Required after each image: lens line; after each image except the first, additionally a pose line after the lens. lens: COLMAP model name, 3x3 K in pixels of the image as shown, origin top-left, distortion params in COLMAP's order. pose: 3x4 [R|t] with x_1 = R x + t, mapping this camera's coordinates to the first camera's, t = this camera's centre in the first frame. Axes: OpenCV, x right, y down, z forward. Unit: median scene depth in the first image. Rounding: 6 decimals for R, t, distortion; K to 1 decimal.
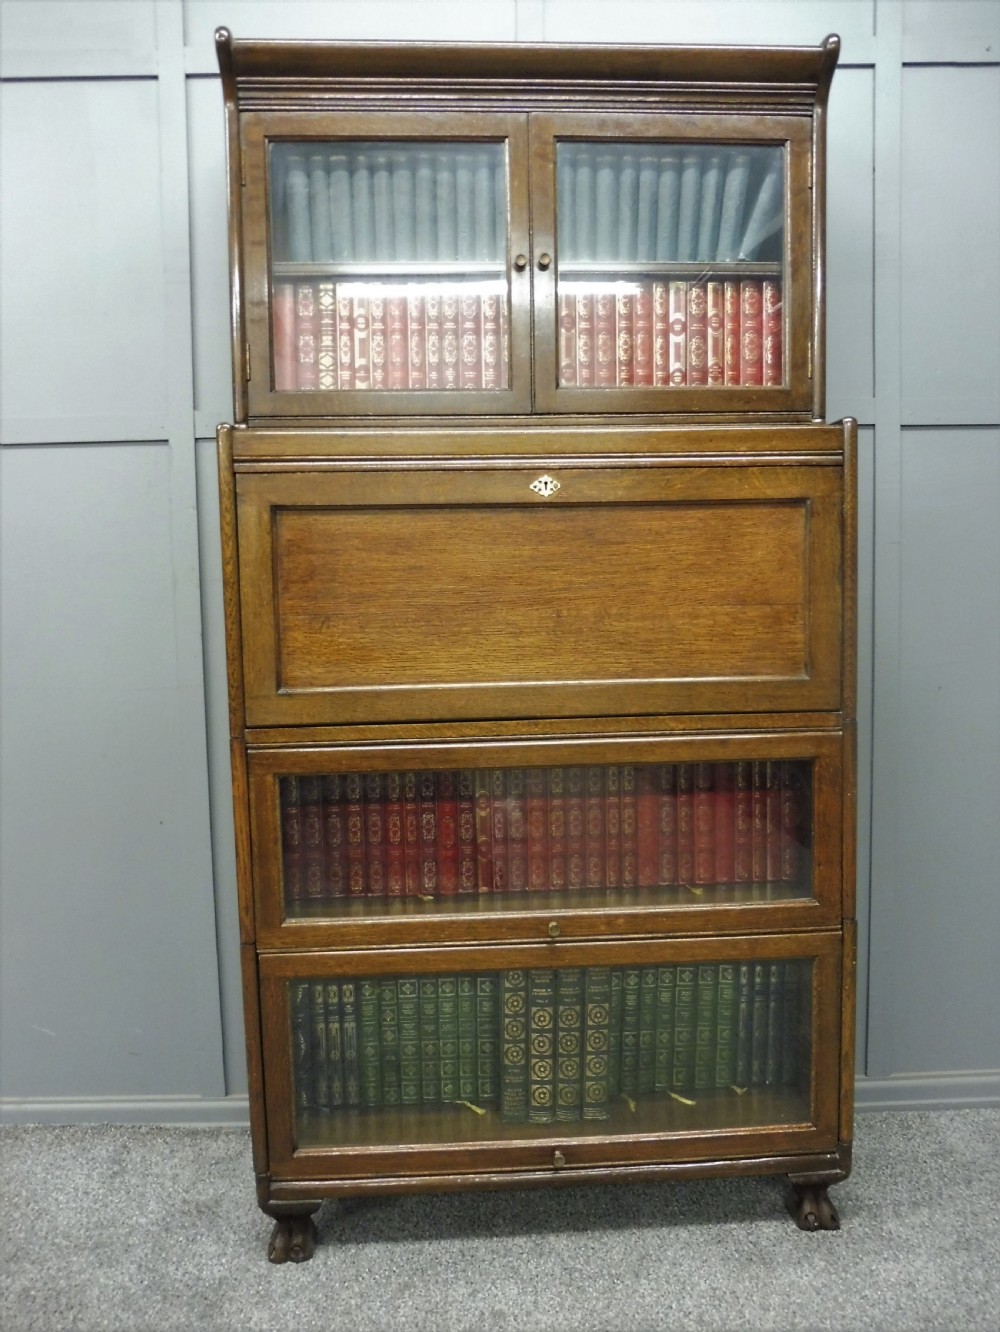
lens RADIAL K [[963.6, 0, 489.8], [0, 963.6, 676.2], [0, 0, 1]] dist [-0.050768, 0.020409]
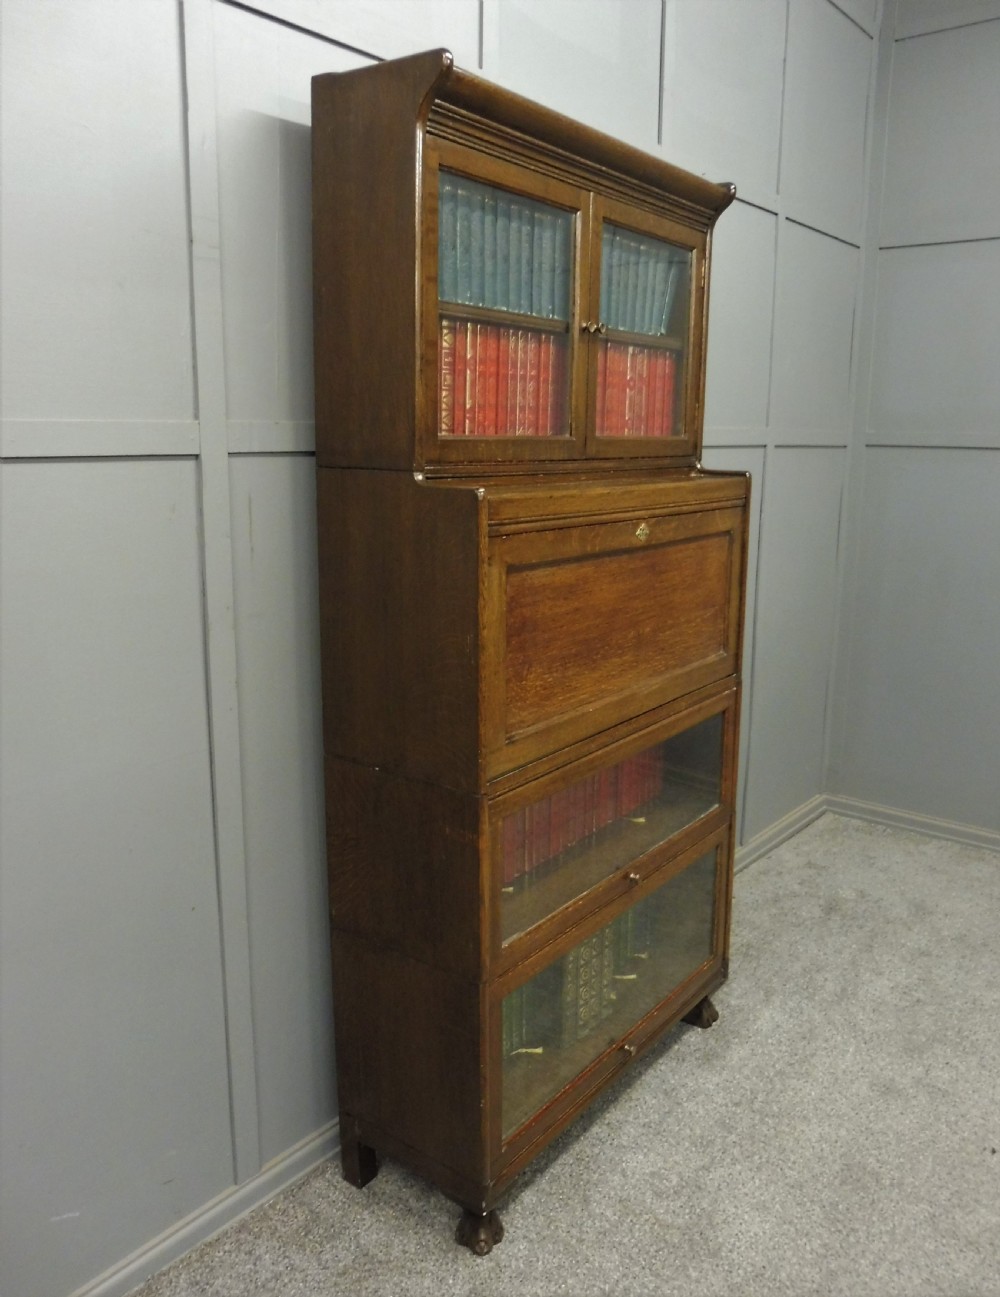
lens RADIAL K [[1032.2, 0, 511.8], [0, 1032.2, 642.1], [0, 0, 1]] dist [-0.037403, 0.000889]
pose [[0.633161, -0.130203, 0.762991, -0.978081], [0.044725, 0.990257, 0.131871, -0.220227], [-0.772727, -0.049370, 0.632815, 0.264670]]
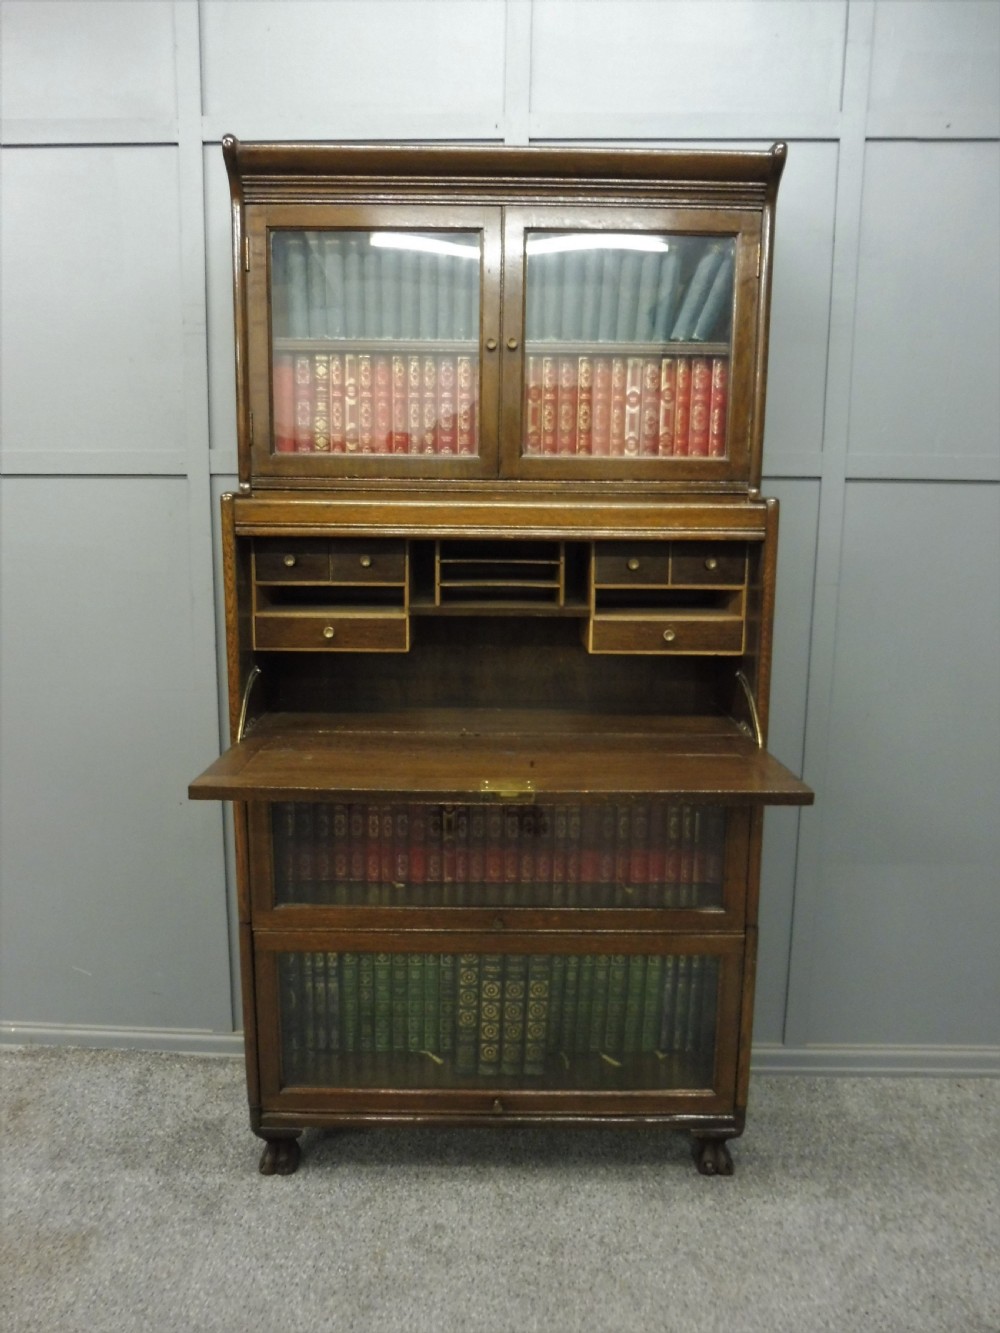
lens RADIAL K [[964.3, 0, 487.5], [0, 964.3, 674.4], [0, 0, 1]] dist [-0.050768, 0.020409]
pose [[0.998380, 0.037187, -0.043059, 0.088210], [-0.033210, 0.995420, 0.089643, -0.142760], [0.046196, -0.088068, 0.995043, -0.154220]]
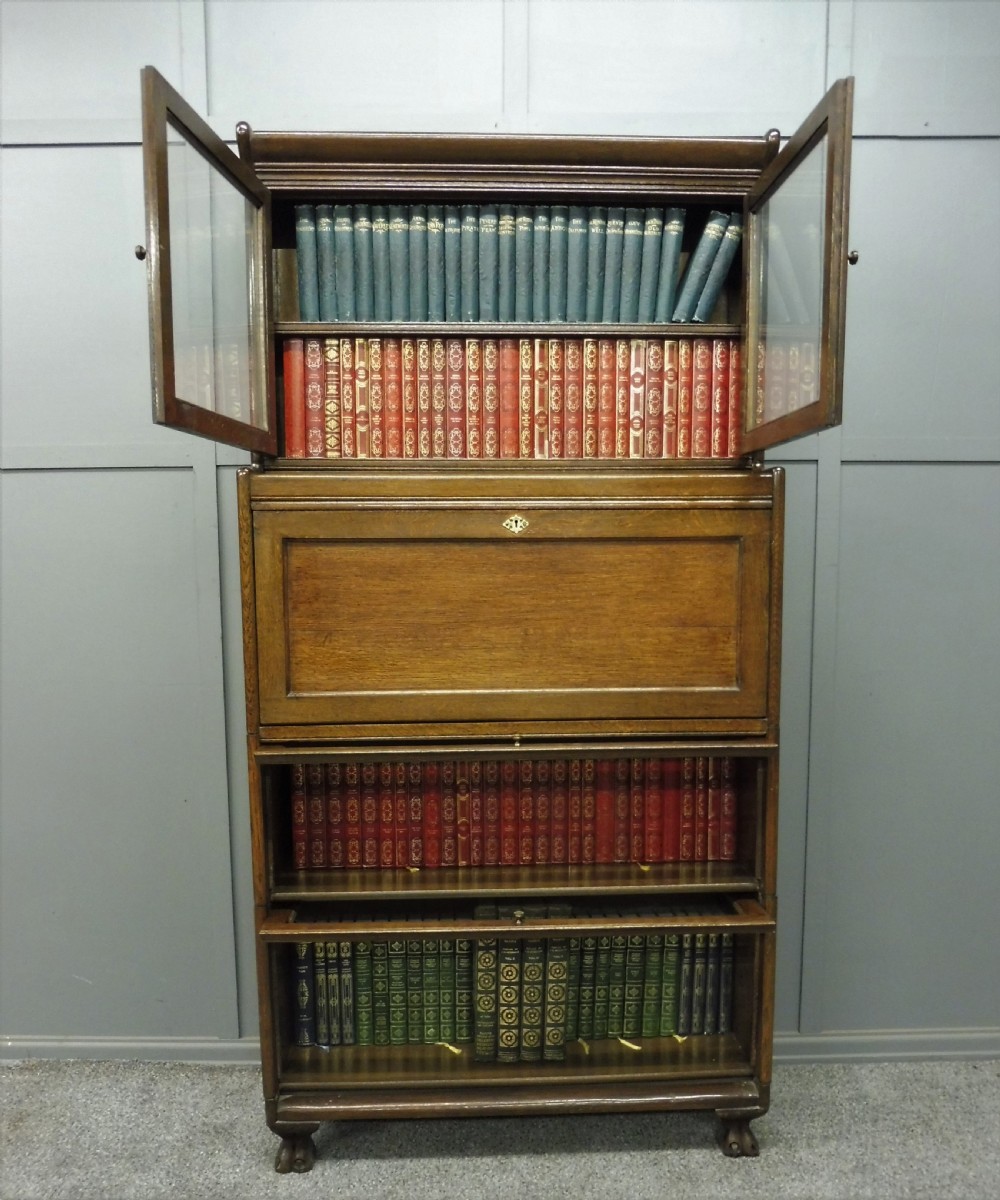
lens RADIAL K [[968.7, 0, 493.6], [0, 968.7, 682.3], [0, 0, 1]] dist [-0.030988, -0.012797]
pose [[0.999830, 0.015763, -0.009548, 0.041331], [-0.015403, 0.999208, 0.036678, -0.043439], [0.010118, -0.036524, 0.999282, -0.174476]]
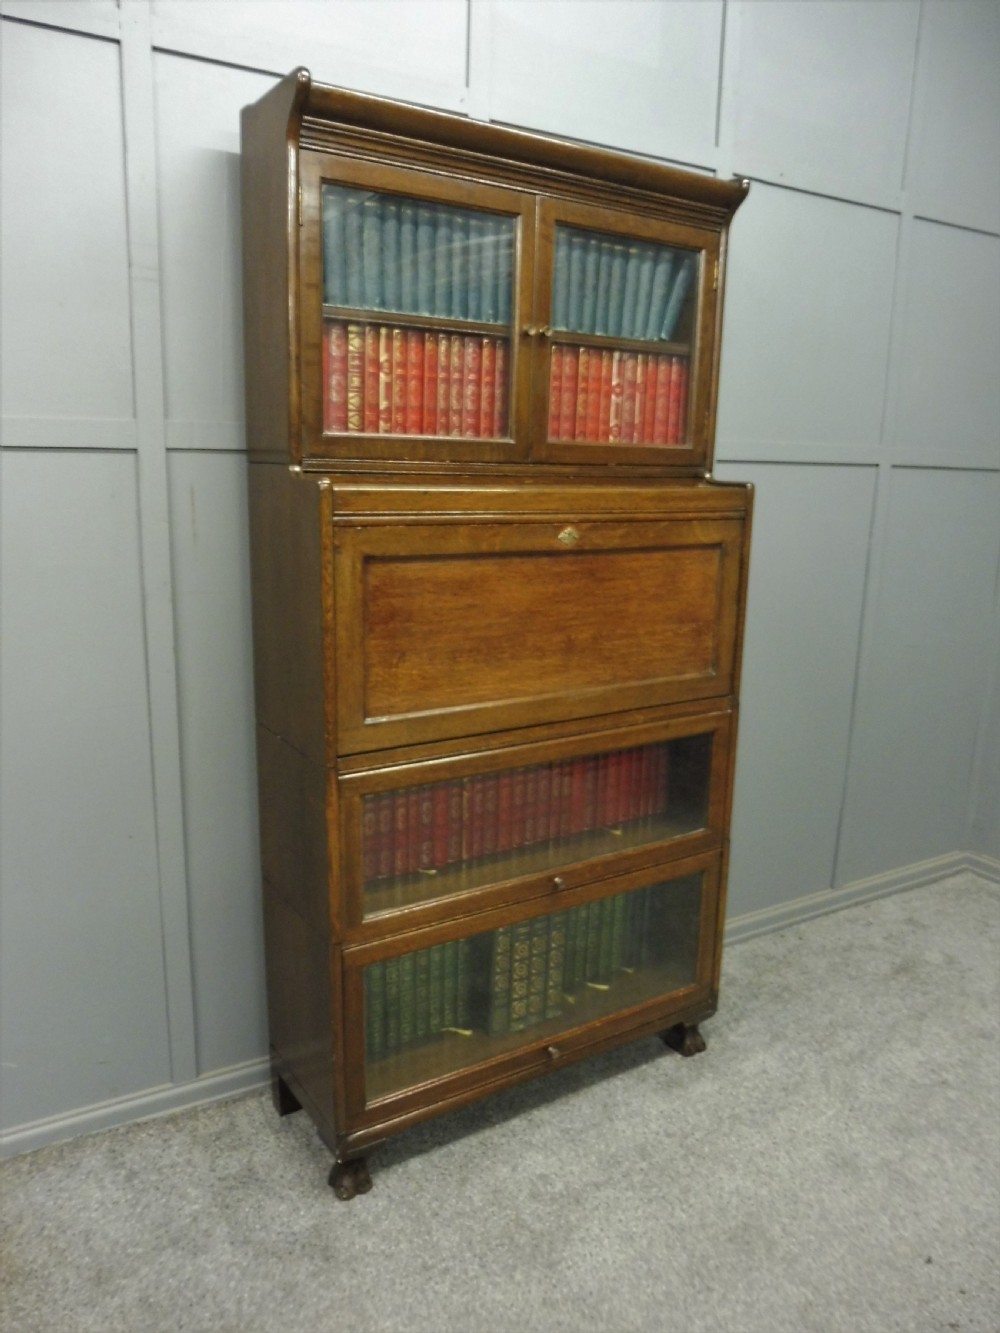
lens RADIAL K [[964.3, 0, 479.9], [0, 964.3, 675.0], [0, 0, 1]] dist [-0.050768, 0.020409]
pose [[0.873061, -0.069786, 0.482591, -0.586303], [0.005089, 0.990956, 0.134092, -0.171864], [-0.487585, -0.114615, 0.865520, -0.019107]]
